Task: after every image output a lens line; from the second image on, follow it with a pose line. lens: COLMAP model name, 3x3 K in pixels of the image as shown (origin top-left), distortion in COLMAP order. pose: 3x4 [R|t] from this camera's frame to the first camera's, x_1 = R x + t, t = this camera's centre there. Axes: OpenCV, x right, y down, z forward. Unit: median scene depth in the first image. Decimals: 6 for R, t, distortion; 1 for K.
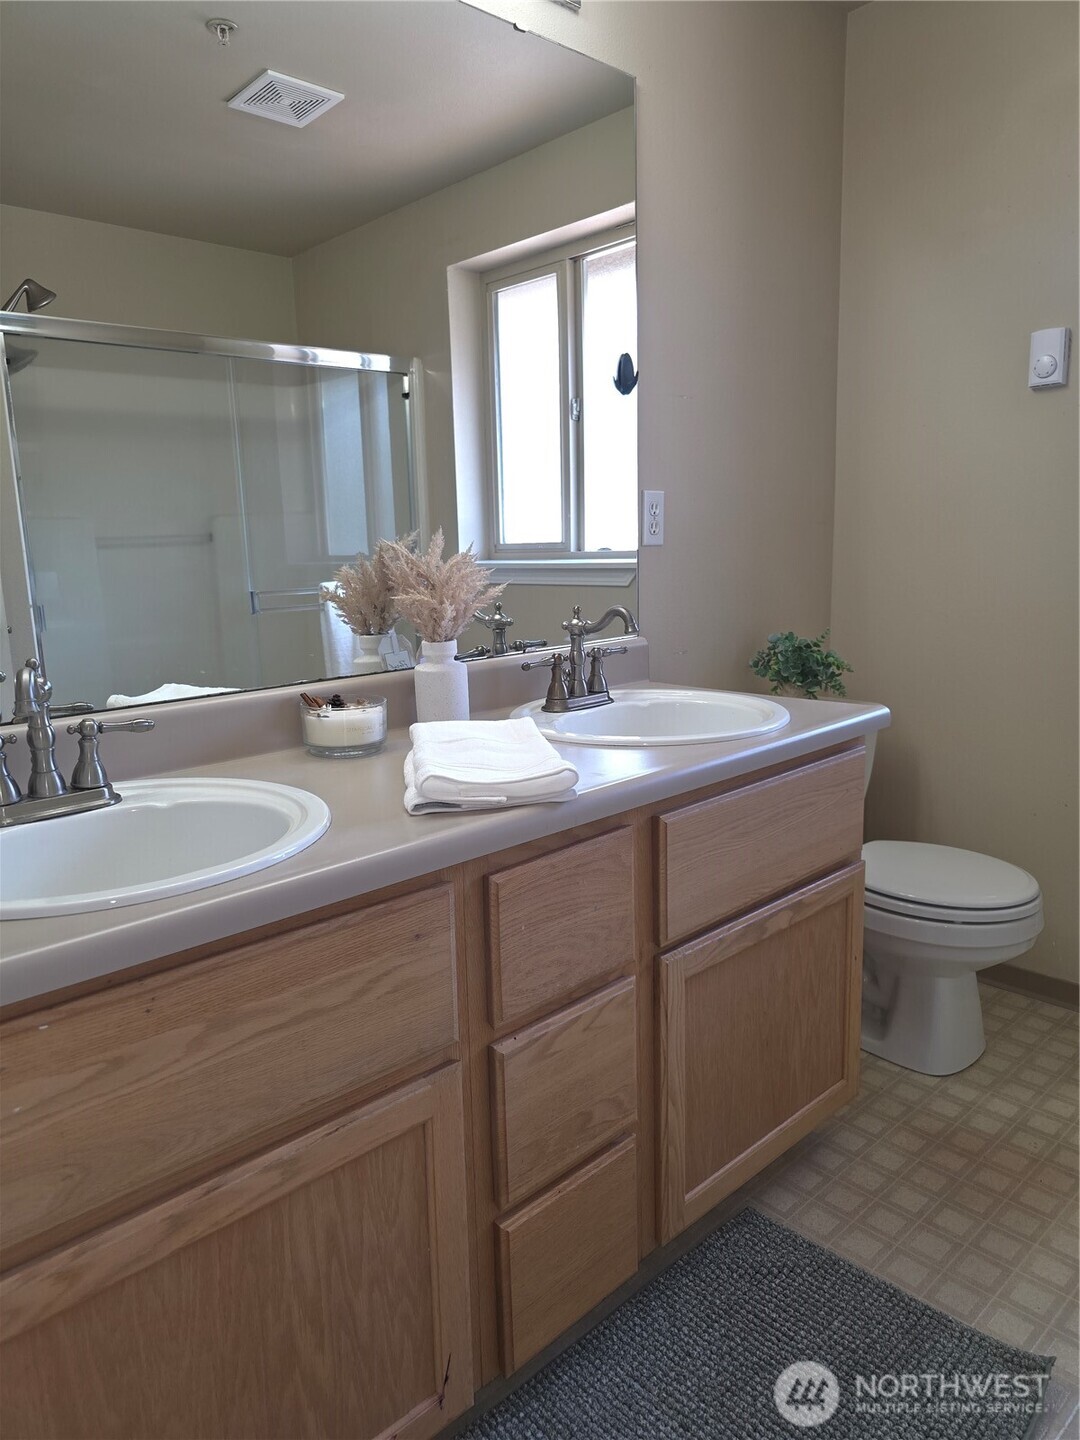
lens RADIAL K [[969.0, 0, 537.2], [0, 969.0, 726.5], [0, 0, 1]] dist [0.037560, -0.039102]
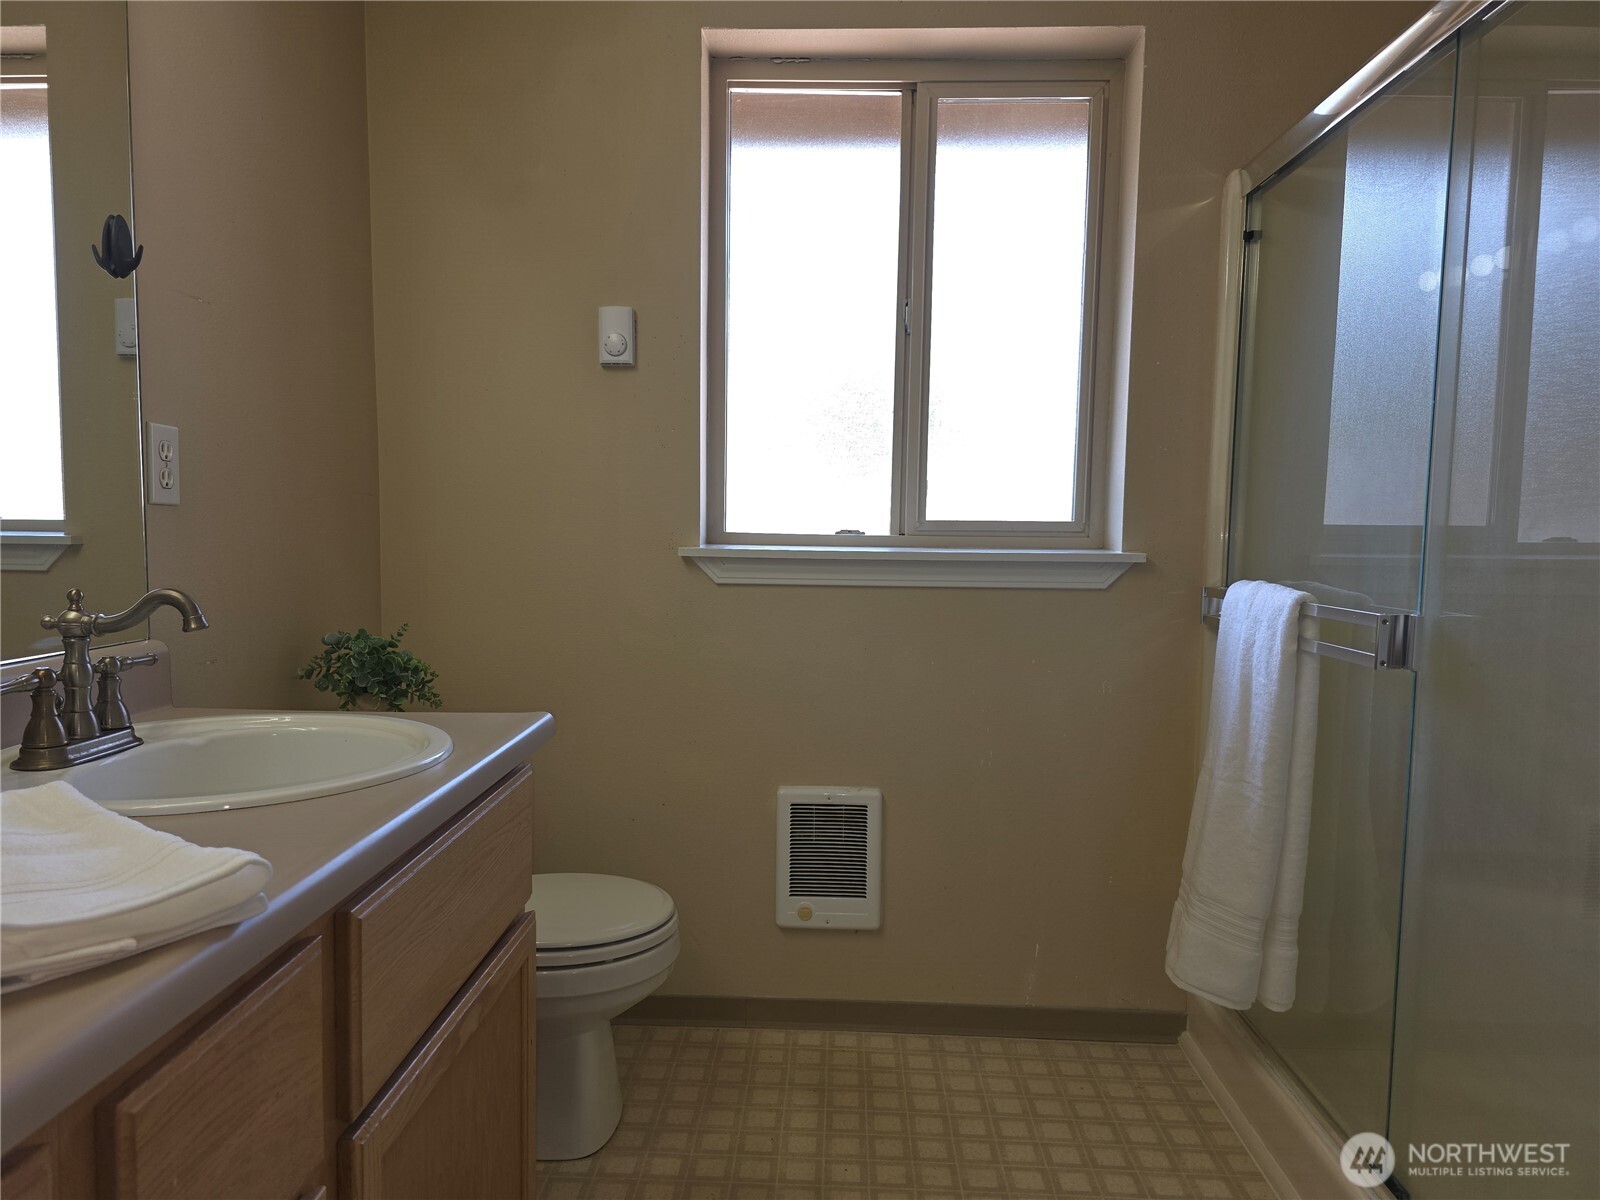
lens RADIAL K [[1076.7, 0, 826.6], [0, 1076.7, 621.9], [0, 0, 1]] dist [0.037560, -0.039102]
pose [[0.703965, -0.021756, 0.709902, -0.106944], [0.099375, 0.992715, -0.068122, -0.010836], [-0.703248, 0.118502, 0.700999, 0.186342]]
